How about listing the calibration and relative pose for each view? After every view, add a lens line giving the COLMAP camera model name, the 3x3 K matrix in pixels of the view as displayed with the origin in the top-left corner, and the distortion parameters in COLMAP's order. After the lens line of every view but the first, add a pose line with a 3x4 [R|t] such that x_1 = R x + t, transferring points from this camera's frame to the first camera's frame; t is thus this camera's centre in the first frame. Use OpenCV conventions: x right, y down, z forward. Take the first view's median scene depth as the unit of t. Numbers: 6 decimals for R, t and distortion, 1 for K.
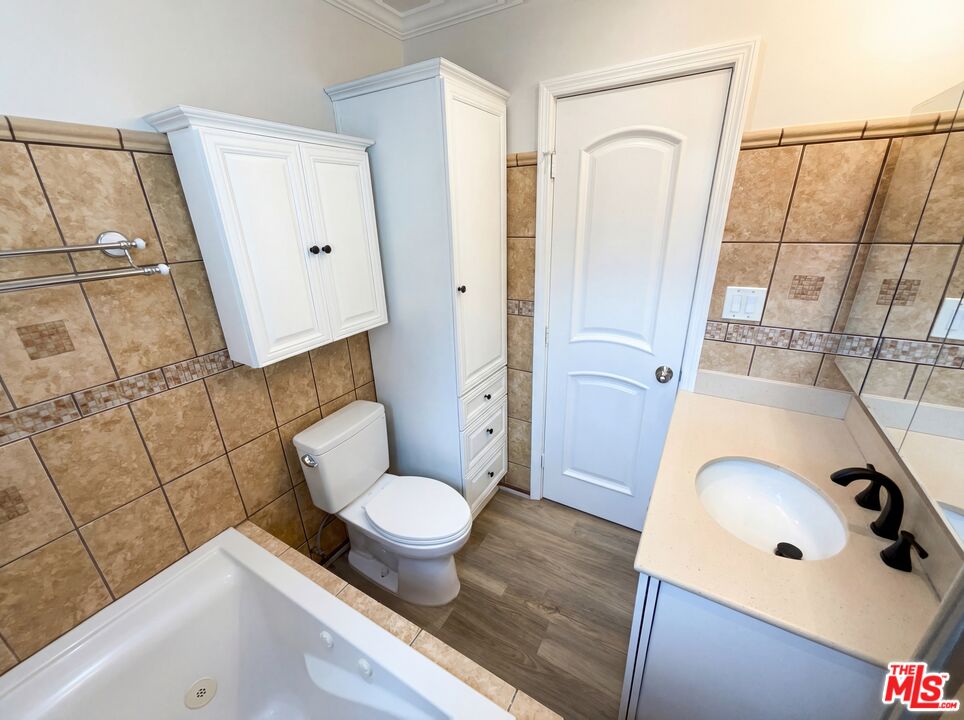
lens RADIAL K [[384.9, 0, 481.1], [0, 384.9, 358.7], [0, 0, 1]] dist [-0.001343, -0.000829]
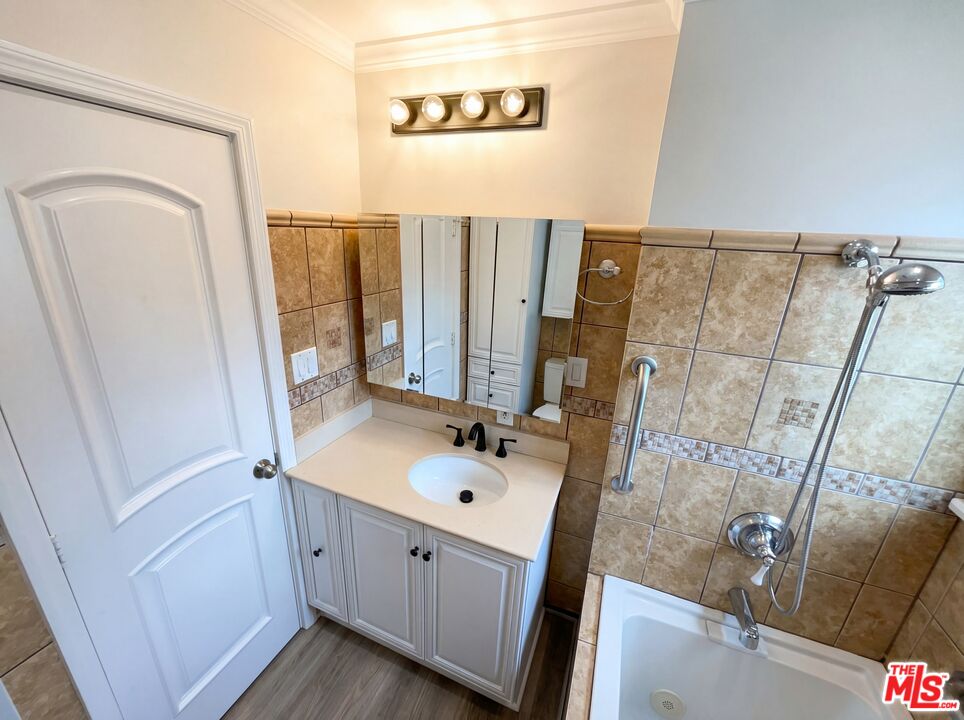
lens RADIAL K [[384.9, 0, 481.1], [0, 384.9, 358.7], [0, 0, 1]] dist [-0.001343, -0.000829]
pose [[-0.153475, -0.292994, 0.943716, -0.399246], [0.318837, 0.889268, 0.327942, -0.365649], [-0.935301, 0.351222, -0.043063, 0.608620]]
